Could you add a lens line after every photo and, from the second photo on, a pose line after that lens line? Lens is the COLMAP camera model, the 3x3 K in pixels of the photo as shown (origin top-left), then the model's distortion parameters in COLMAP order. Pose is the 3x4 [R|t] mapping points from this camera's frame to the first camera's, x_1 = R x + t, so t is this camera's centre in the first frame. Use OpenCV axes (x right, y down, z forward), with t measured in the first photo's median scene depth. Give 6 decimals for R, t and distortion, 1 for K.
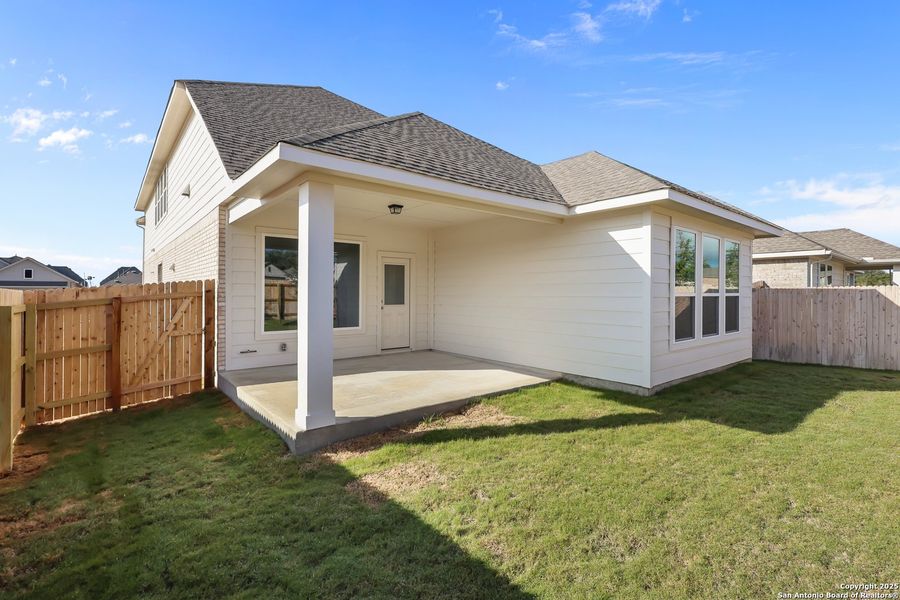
lens RADIAL K [[412.0, 0, 450.0], [0, 412.0, 300.0], [0, 0, 1]] dist [-0.001158, 0.000018]
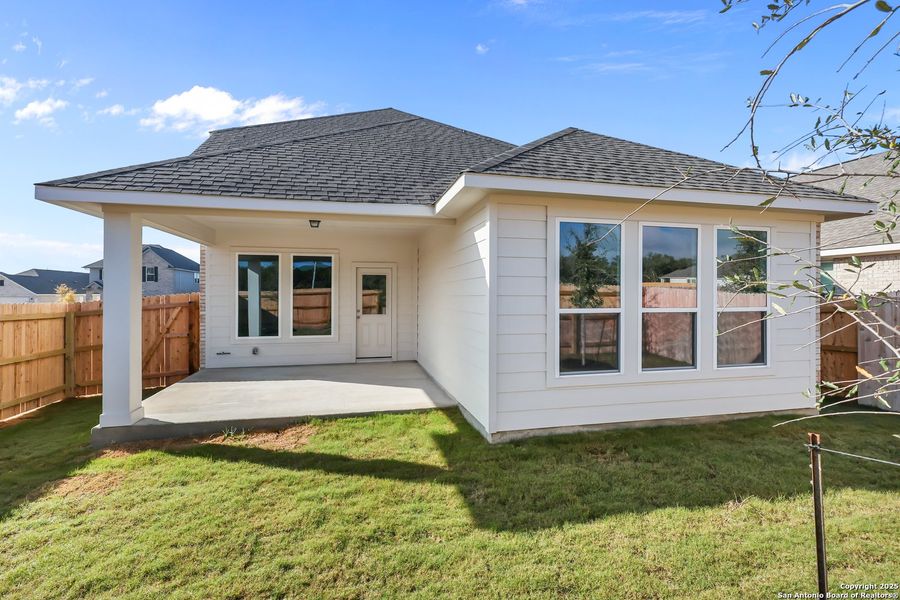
lens RADIAL K [[412.0, 0, 450.0], [0, 412.0, 300.0], [0, 0, 1]] dist [-0.001158, 0.000018]
pose [[0.902666, 0.003738, -0.430325, 0.638465], [-0.006934, 0.999959, -0.005859, -0.025974], [0.430285, 0.008273, 0.902655, 0.229648]]
